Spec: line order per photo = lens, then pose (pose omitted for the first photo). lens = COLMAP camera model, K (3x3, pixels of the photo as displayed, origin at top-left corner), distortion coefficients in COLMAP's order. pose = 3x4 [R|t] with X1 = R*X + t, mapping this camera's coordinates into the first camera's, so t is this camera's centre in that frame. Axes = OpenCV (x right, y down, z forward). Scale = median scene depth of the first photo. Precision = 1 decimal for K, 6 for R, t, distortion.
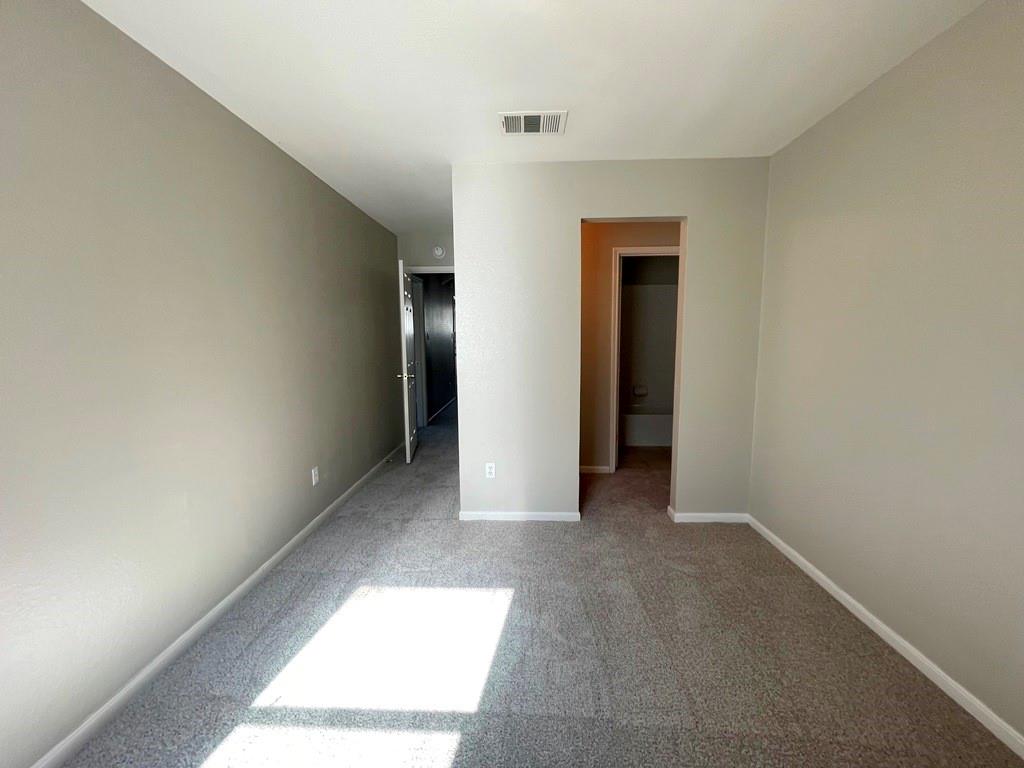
lens RADIAL K [[414.7, 0, 516.6], [0, 414.7, 383.3], [0, 0, 1]] dist [-0.003150, 0.001127]
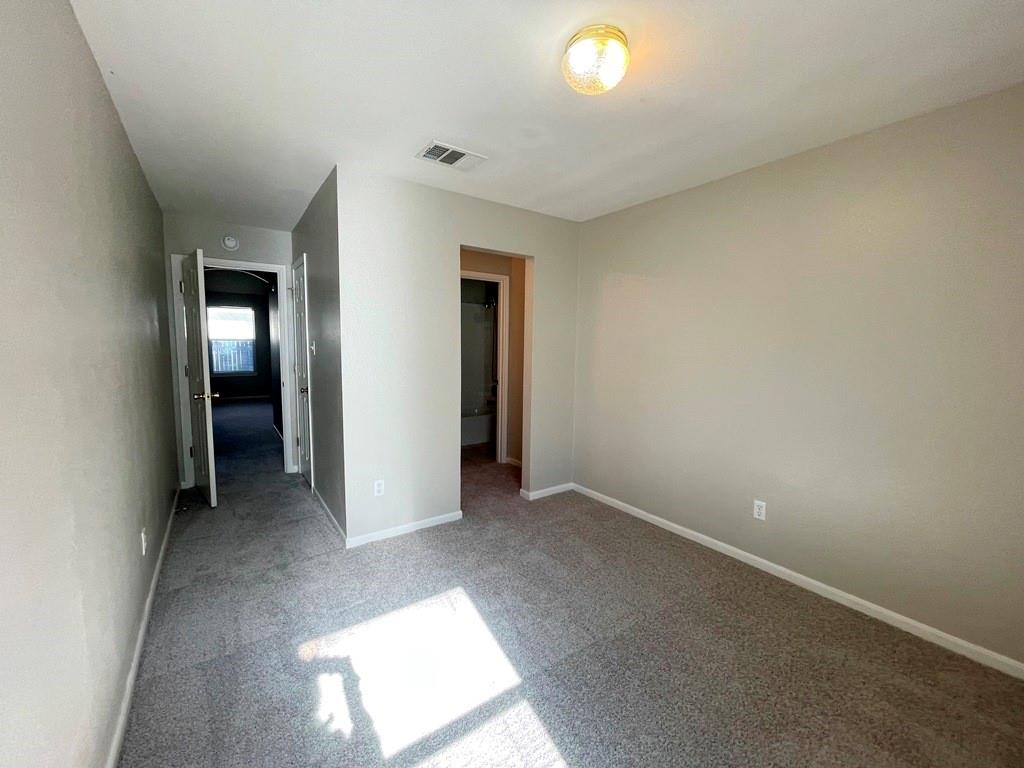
lens RADIAL K [[414.7, 0, 508.0], [0, 414.7, 383.5], [0, 0, 1]] dist [-0.003150, 0.001127]
pose [[0.796236, -0.040232, 0.603647, -0.403863], [0.053029, 0.998587, -0.003394, -0.012249], [-0.602657, 0.034714, 0.797245, 0.044093]]
